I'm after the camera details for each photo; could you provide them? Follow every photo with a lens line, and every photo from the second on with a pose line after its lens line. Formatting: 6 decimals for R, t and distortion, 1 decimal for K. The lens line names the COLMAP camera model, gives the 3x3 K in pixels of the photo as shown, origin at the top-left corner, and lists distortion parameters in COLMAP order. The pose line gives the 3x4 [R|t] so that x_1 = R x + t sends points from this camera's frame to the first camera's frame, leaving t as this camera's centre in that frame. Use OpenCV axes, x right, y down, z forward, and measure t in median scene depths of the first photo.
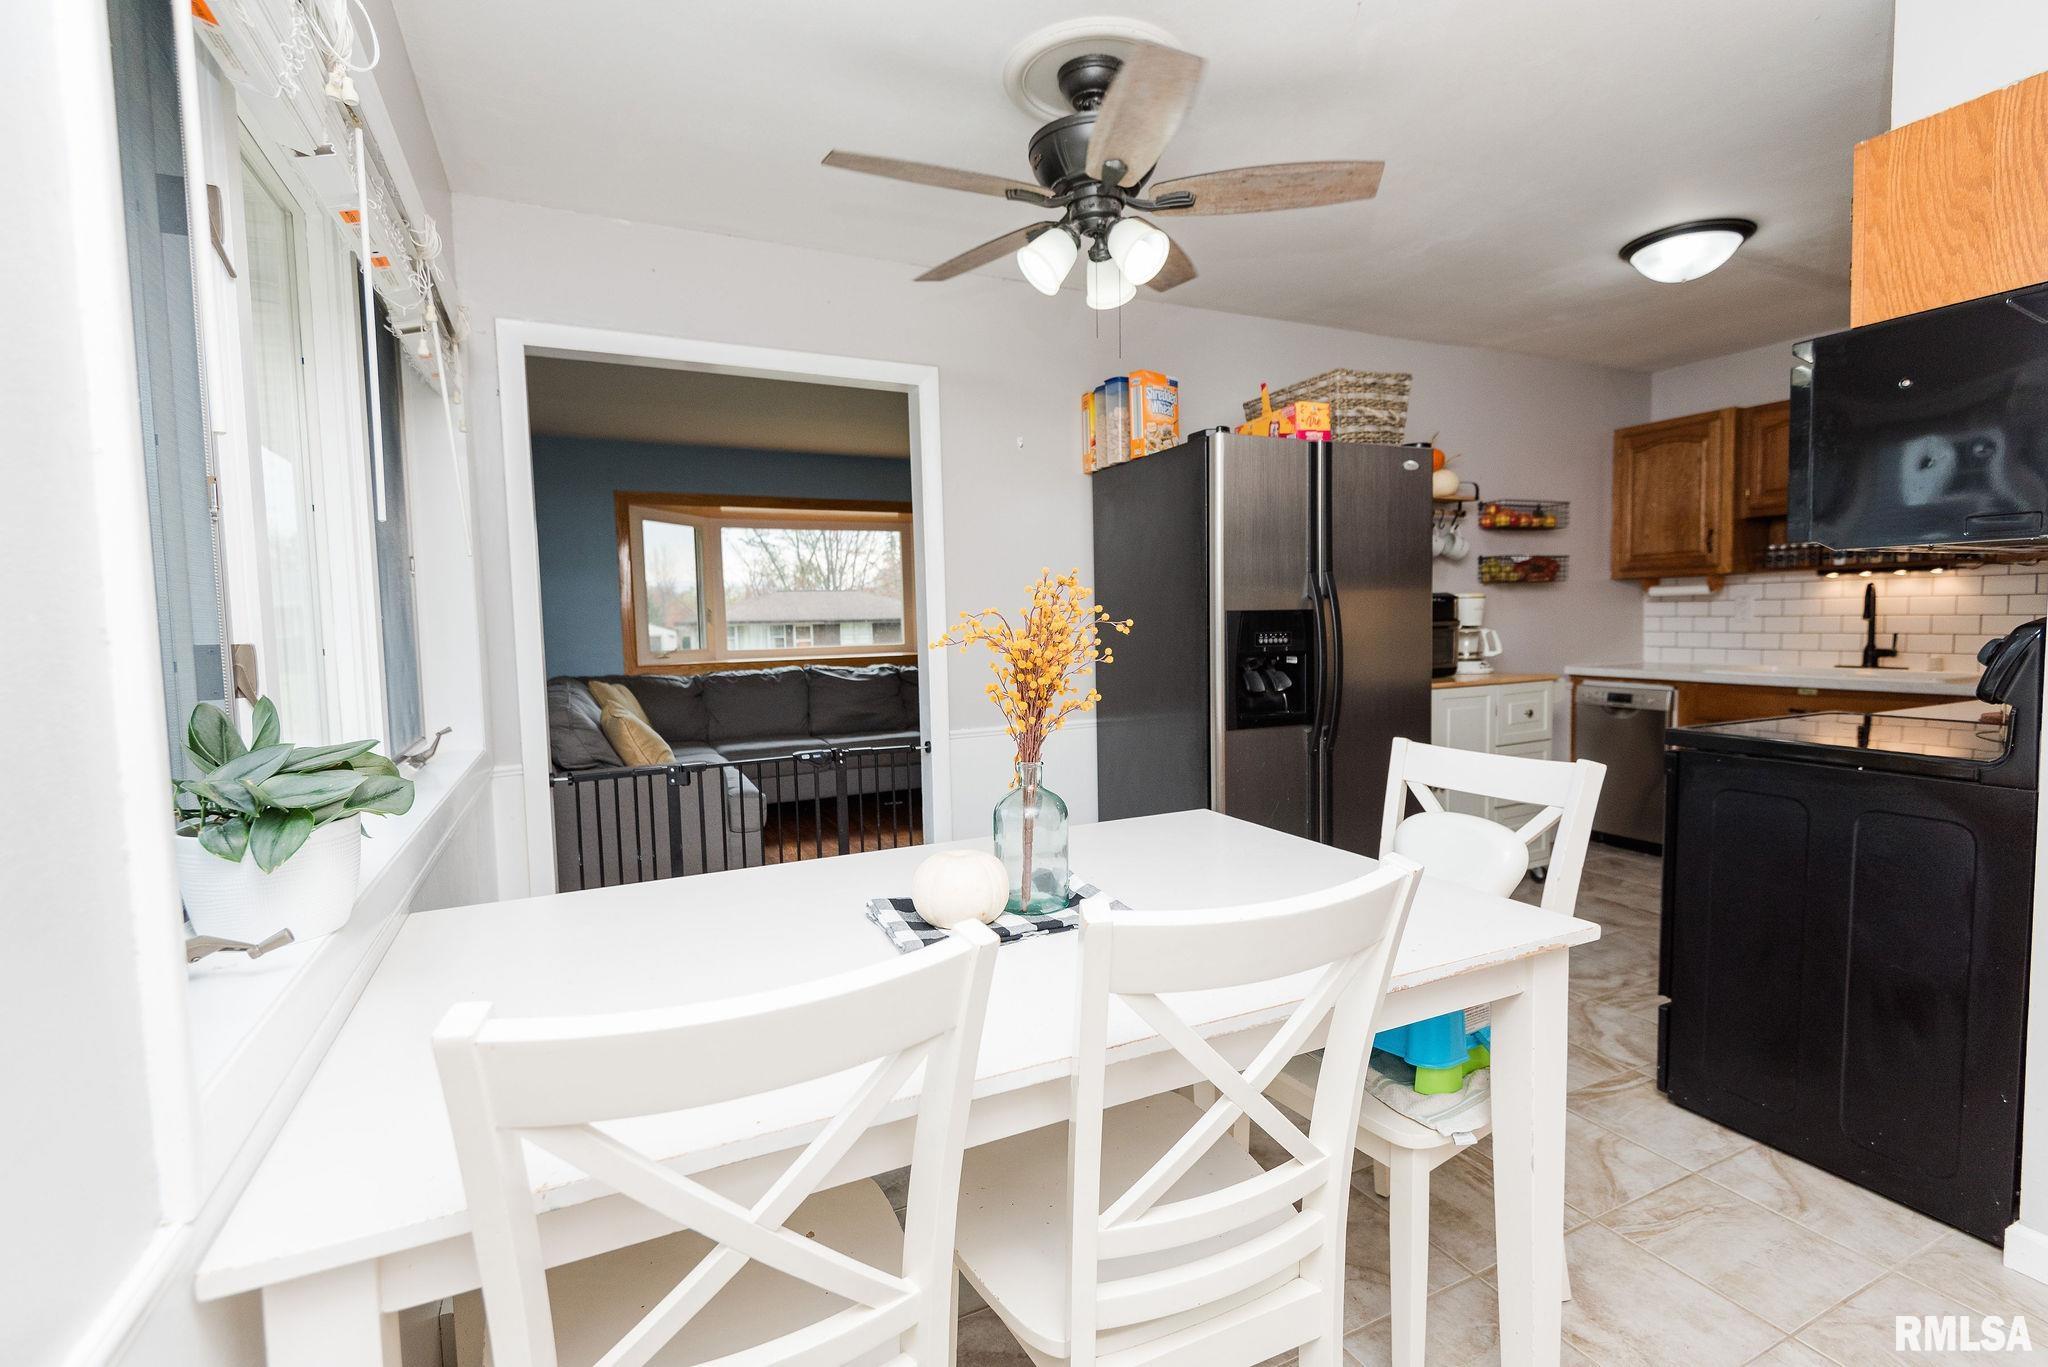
lens RADIAL K [[921.4, 0, 1013.2], [0, 921.4, 683.8], [0, 0, 1]] dist [-0.002895, -0.003053]
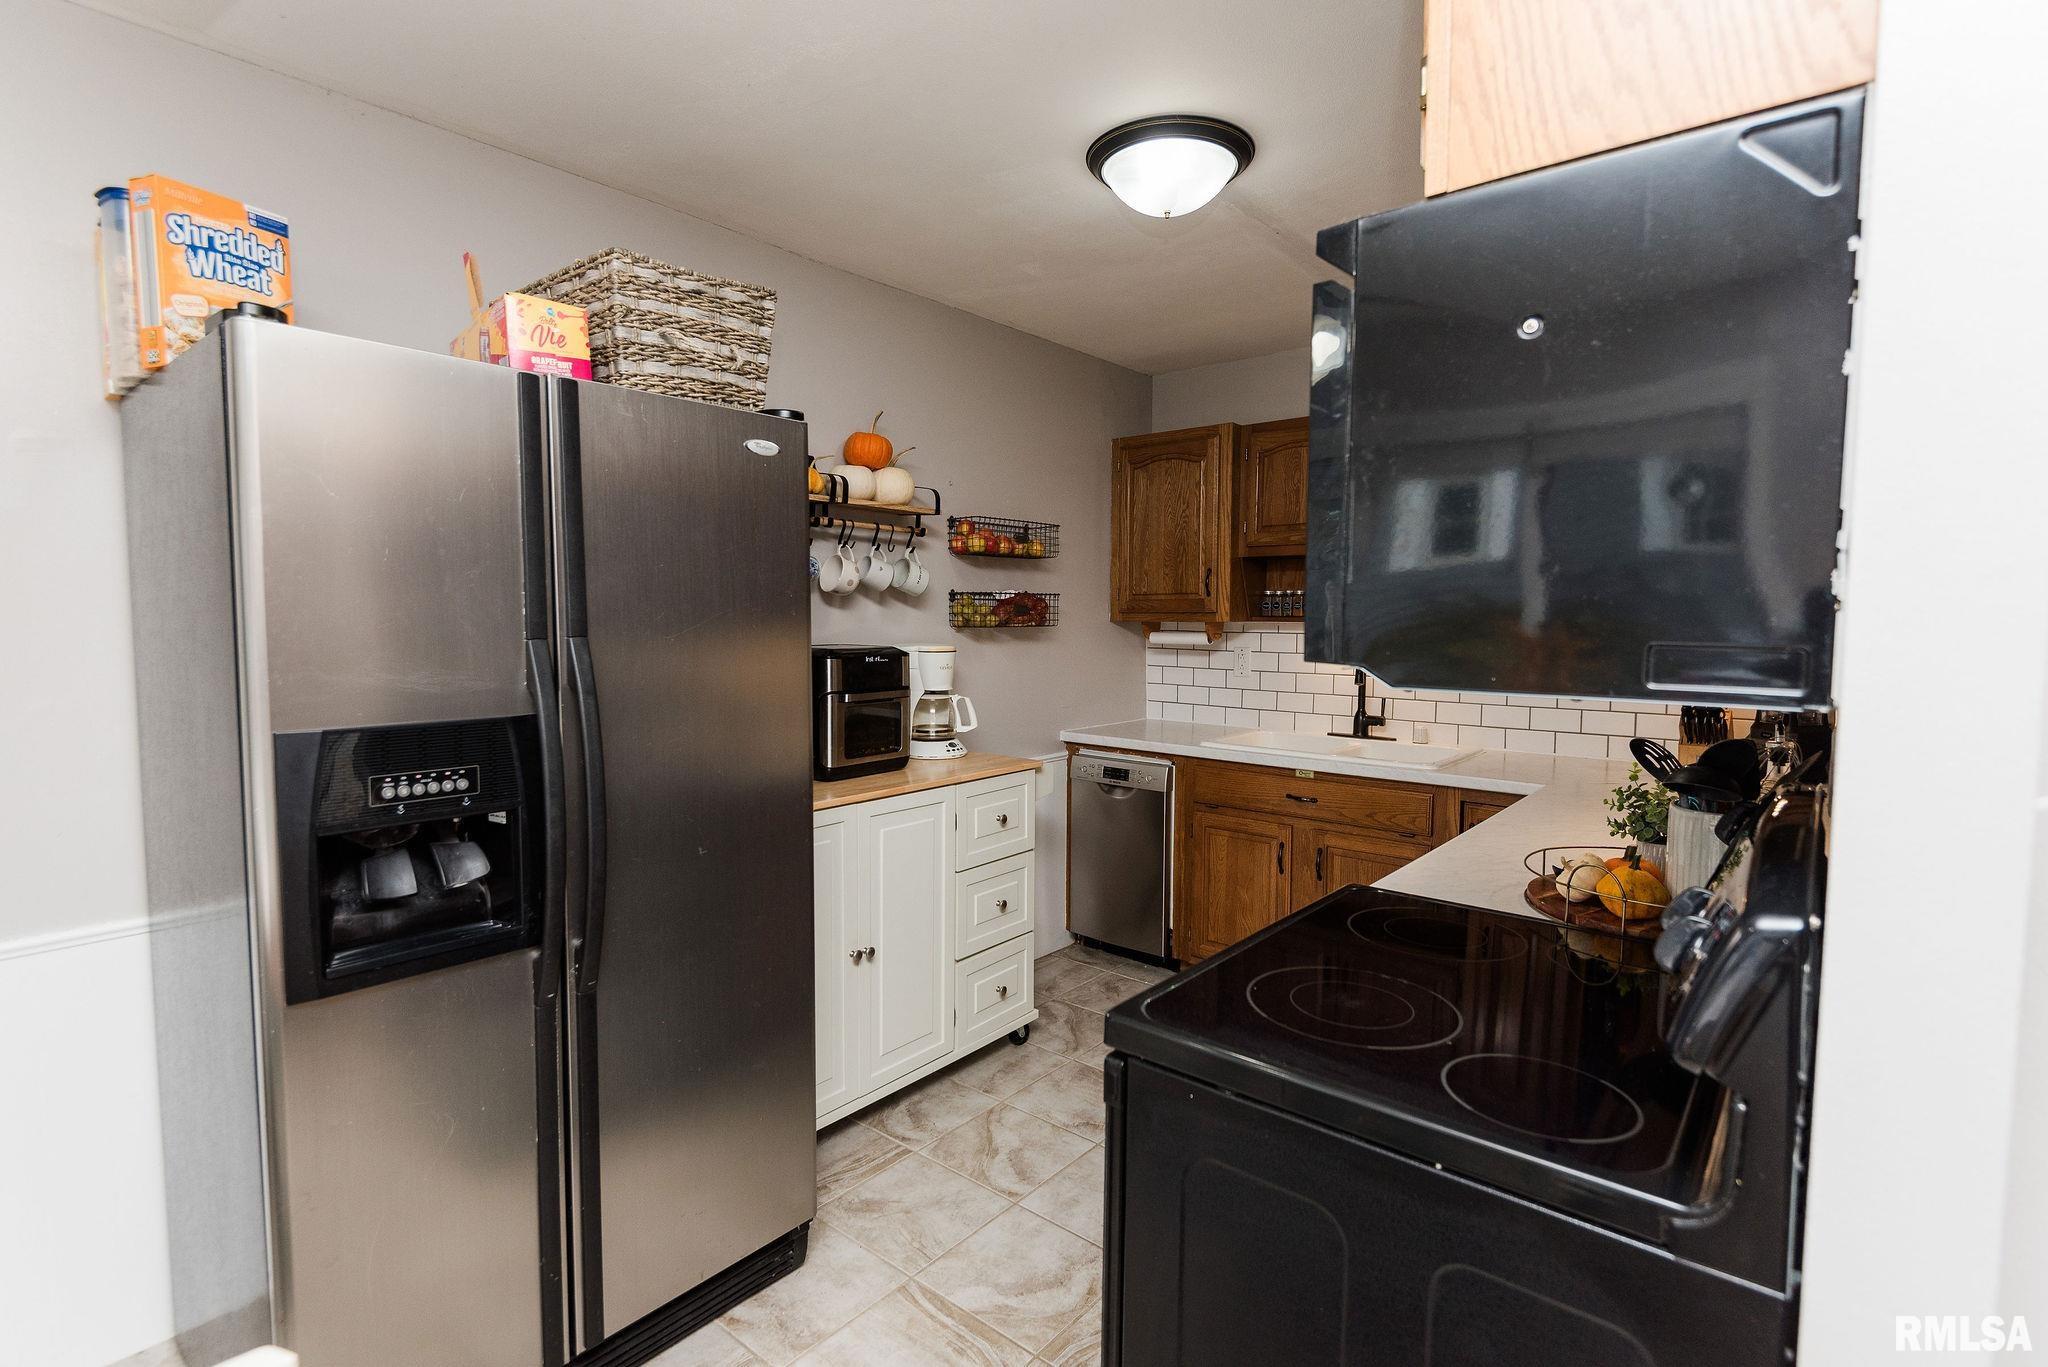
lens RADIAL K [[979.1, 0, 1022.6], [0, 979.1, 682.0], [0, 0, 1]] dist [0.026357, -0.018108]
pose [[0.901232, -0.004010, 0.433319, 0.252822], [0.005491, 0.999983, -0.002168, -0.073074], [-0.433302, 0.004333, 0.901238, 0.312301]]
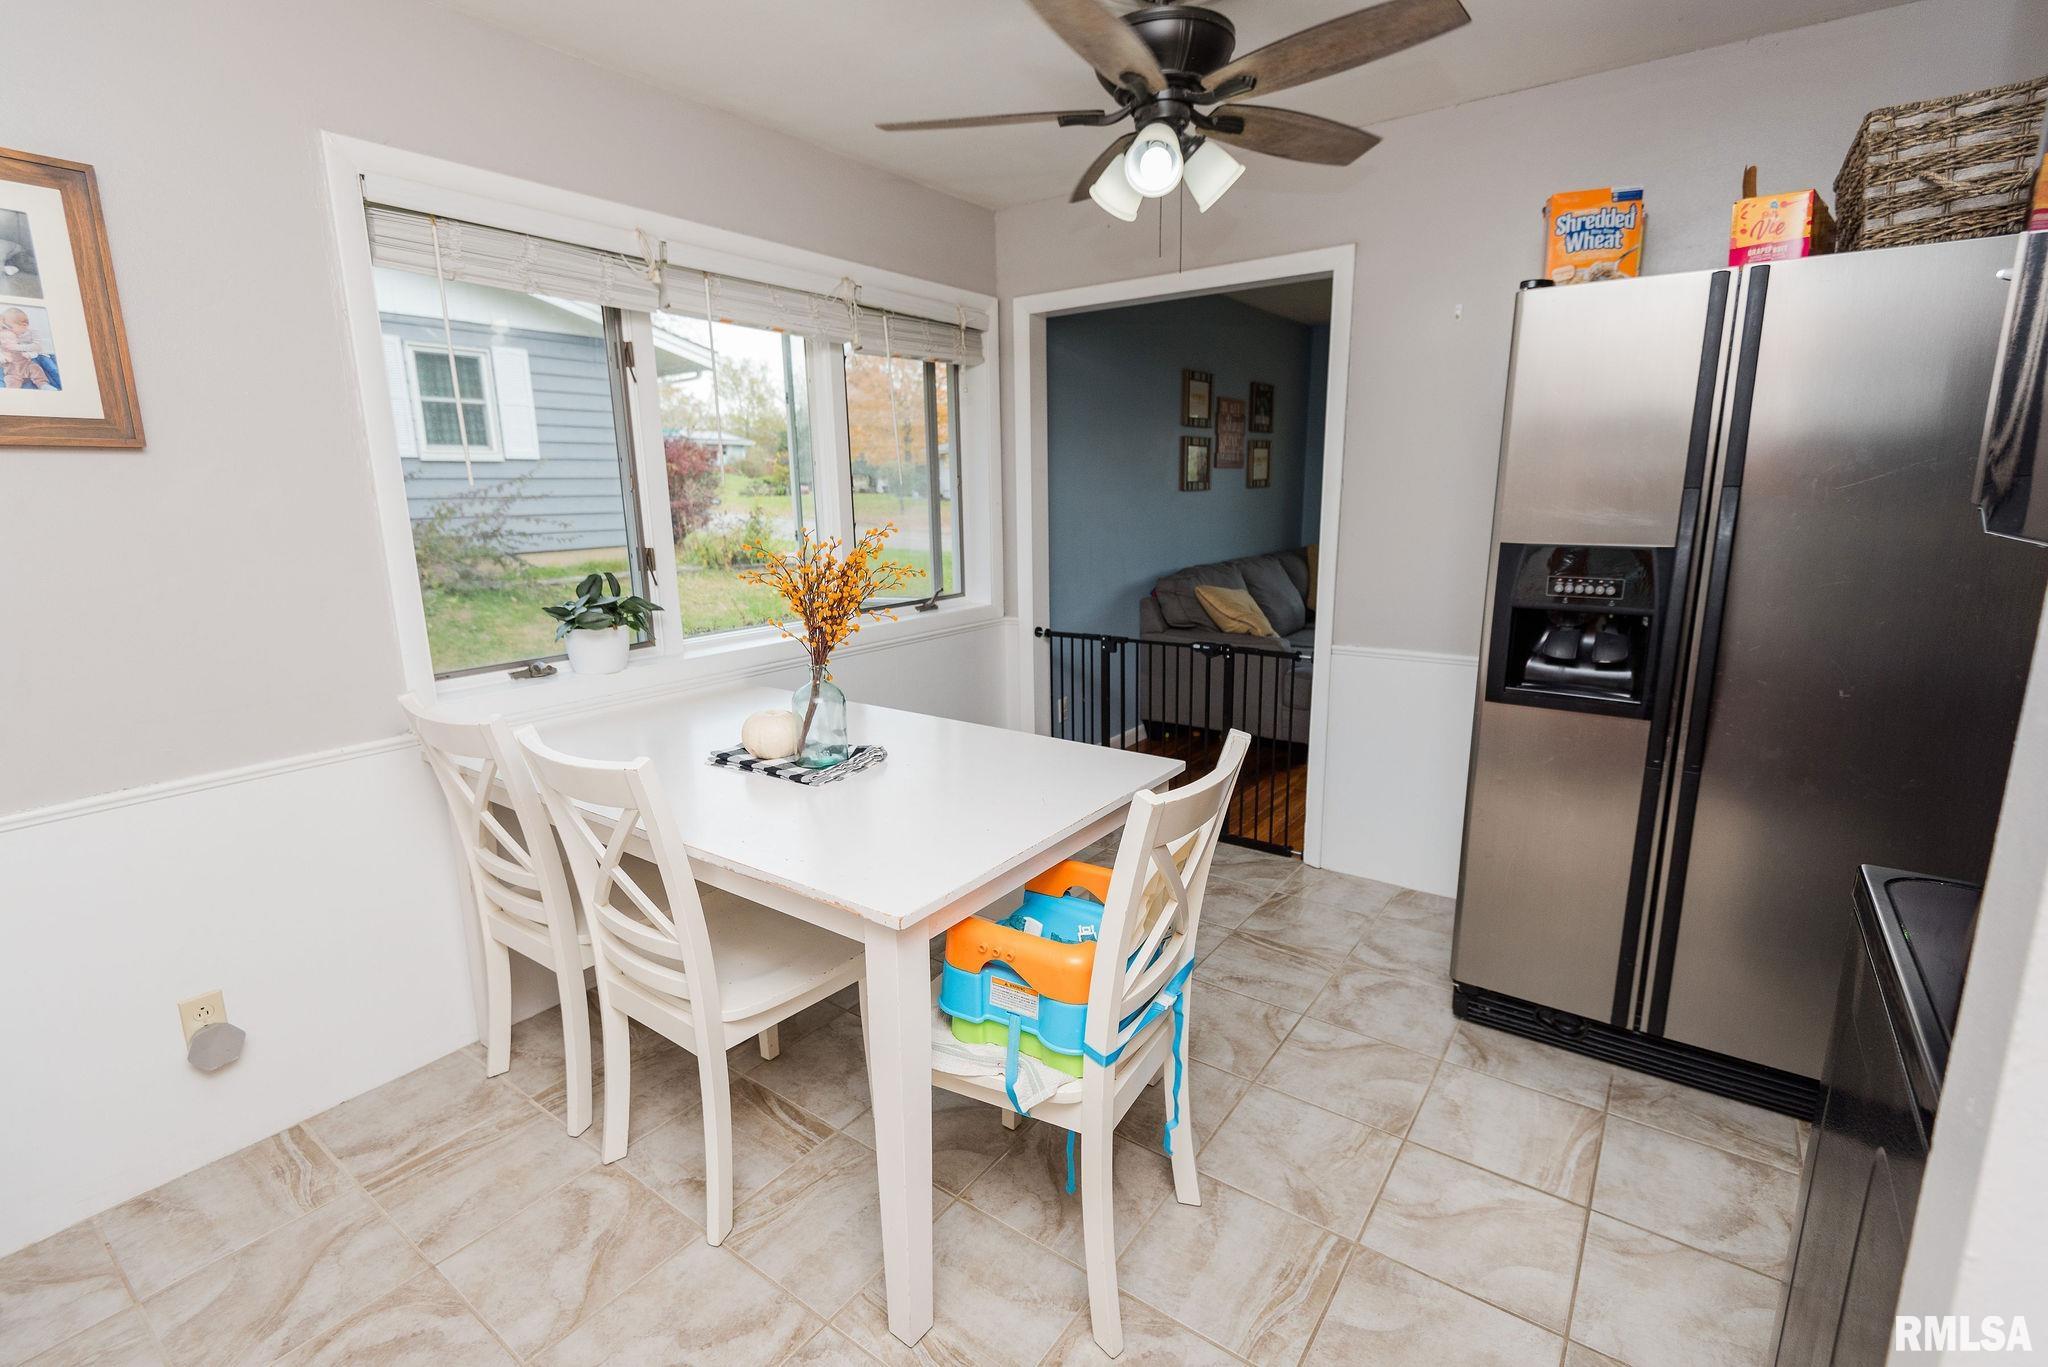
lens RADIAL K [[921.4, 0, 1020.6], [0, 921.4, 687.2], [0, 0, 1]] dist [-0.002895, -0.003053]
pose [[0.495351, 0.200719, -0.845186, 0.503072], [-0.056677, 0.978334, 0.199122, -0.066243], [0.866842, -0.050733, 0.495995, 0.210465]]
